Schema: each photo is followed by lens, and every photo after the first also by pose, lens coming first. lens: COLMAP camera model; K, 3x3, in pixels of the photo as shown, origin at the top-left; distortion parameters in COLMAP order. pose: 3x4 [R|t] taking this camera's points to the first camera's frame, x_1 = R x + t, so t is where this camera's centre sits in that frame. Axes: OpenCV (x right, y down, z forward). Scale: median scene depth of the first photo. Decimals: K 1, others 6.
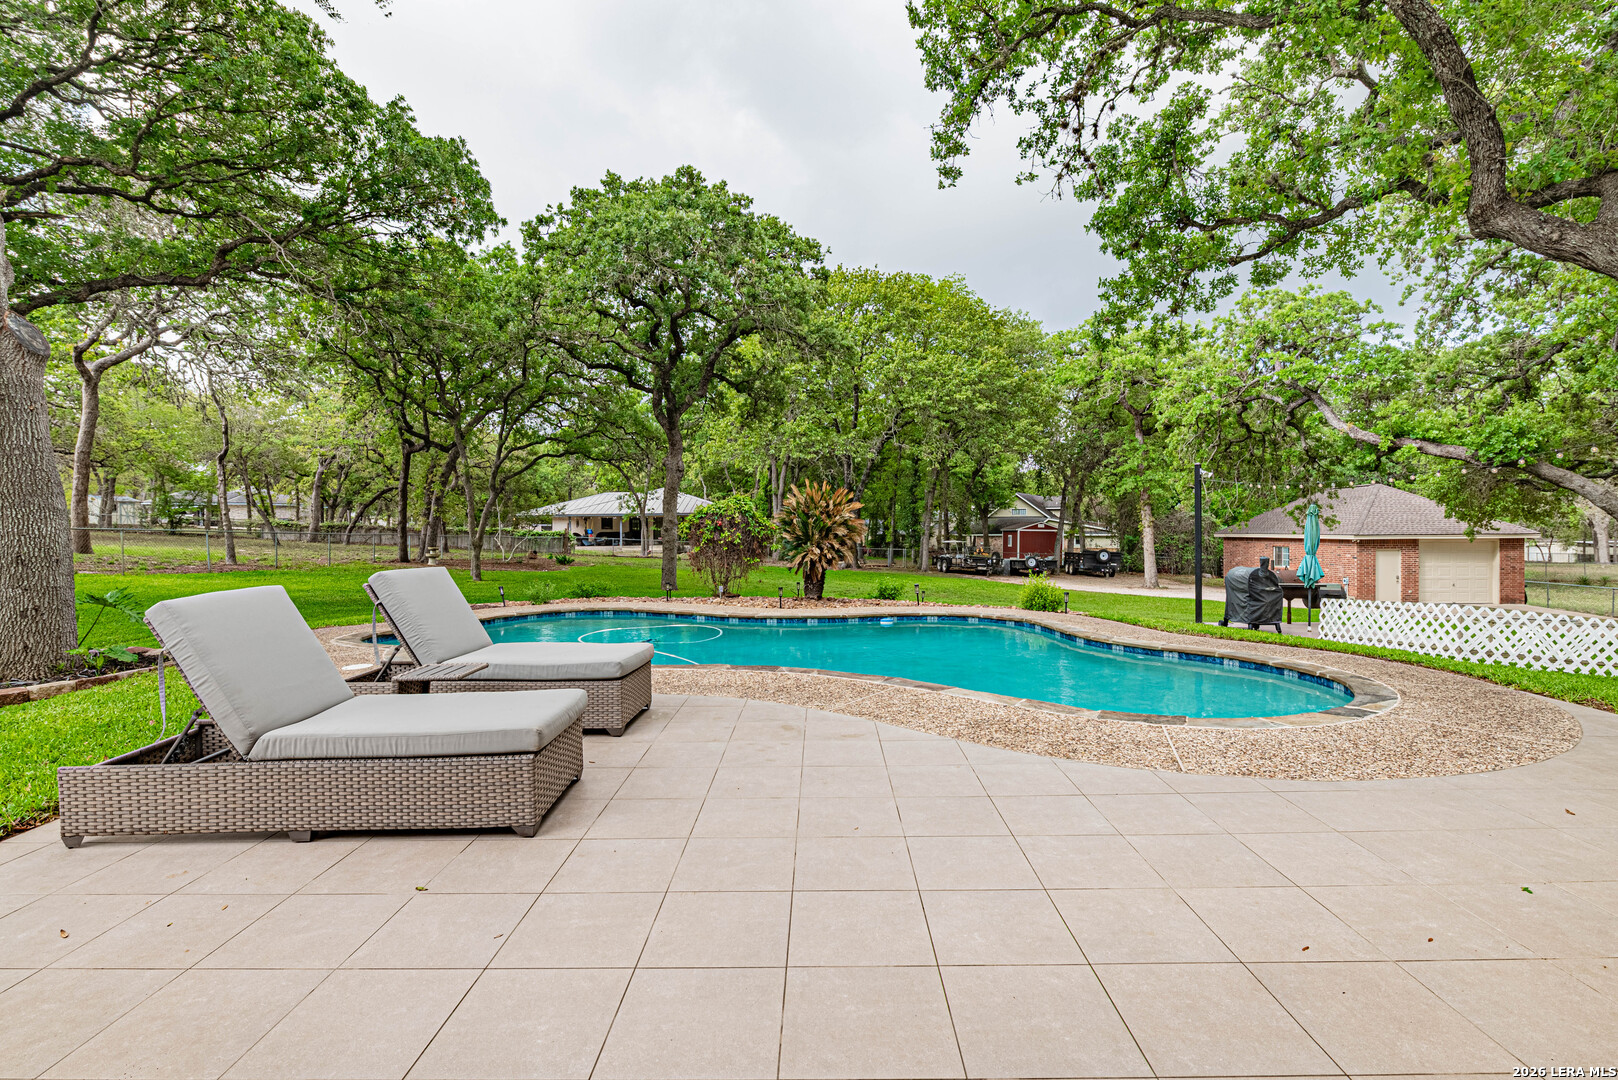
lens RADIAL K [[746.4, 0, 809.0], [0, 746.4, 540.0], [0, 0, 1]] dist [-0.006996, -0.001080]
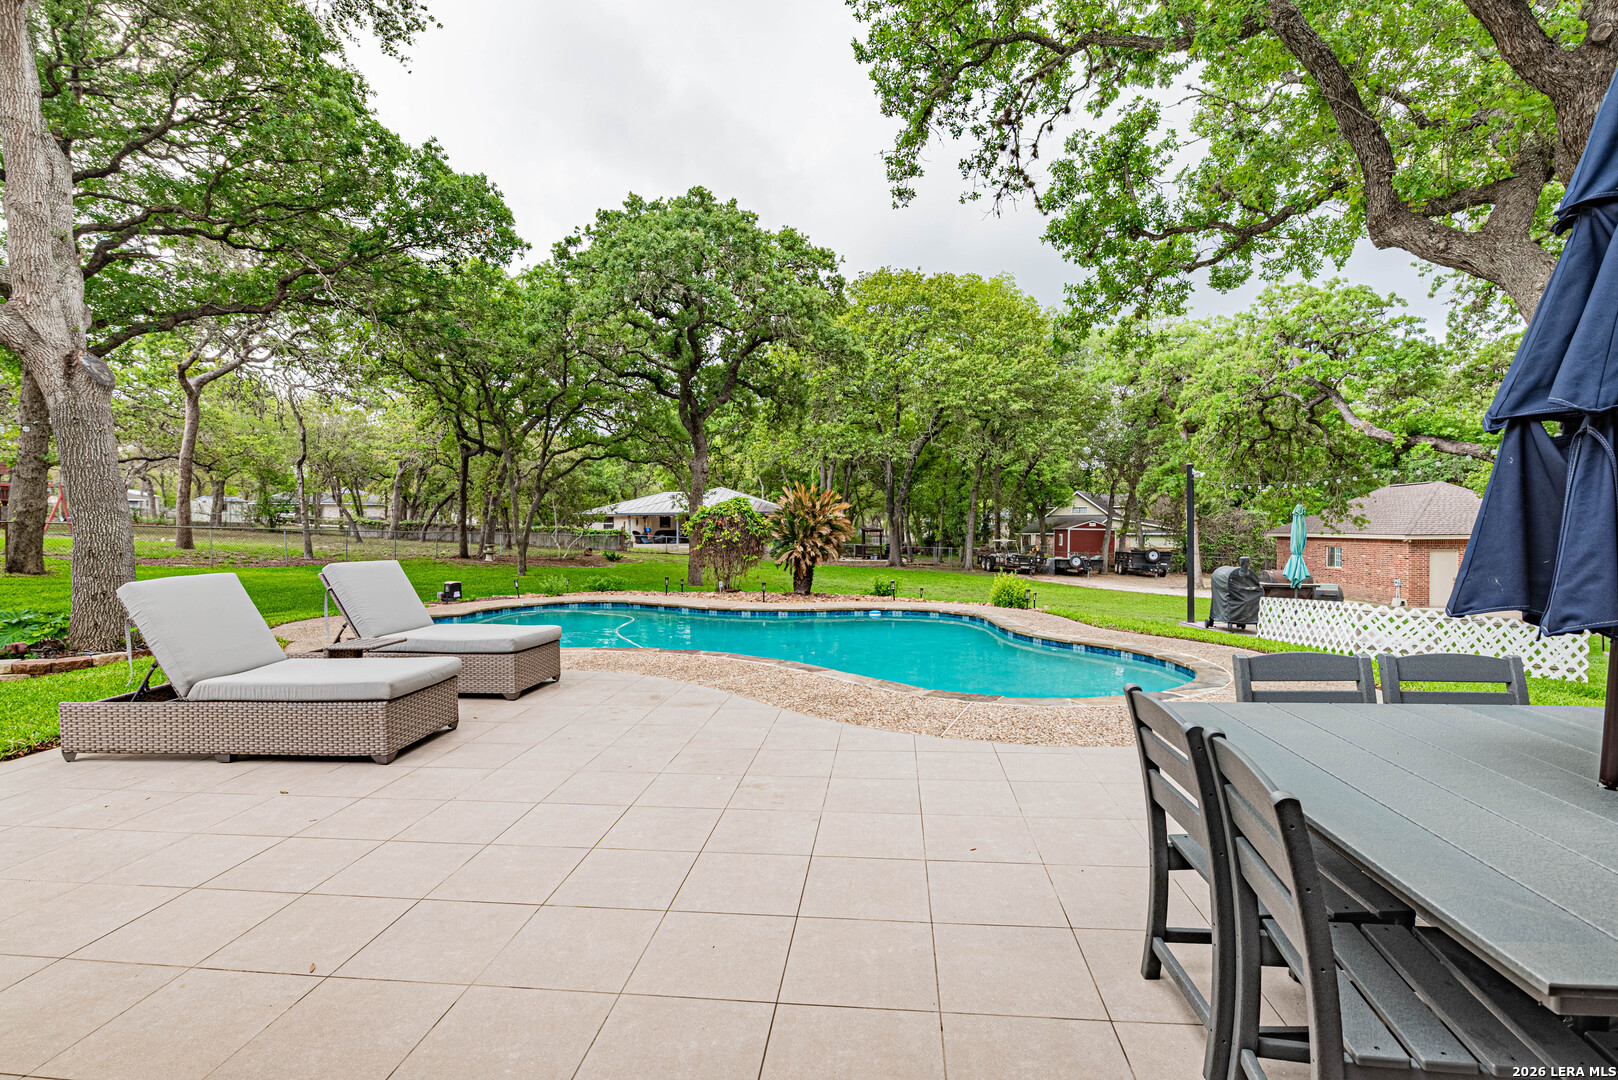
lens RADIAL K [[746.4, 0, 809.0], [0, 746.4, 540.0], [0, 0, 1]] dist [-0.006996, -0.001080]
pose [[0.995597, 0.002853, -0.093695, 0.112983], [-0.002638, 0.999994, 0.002420, -0.000561], [0.093701, -0.002162, 0.995598, -0.054213]]
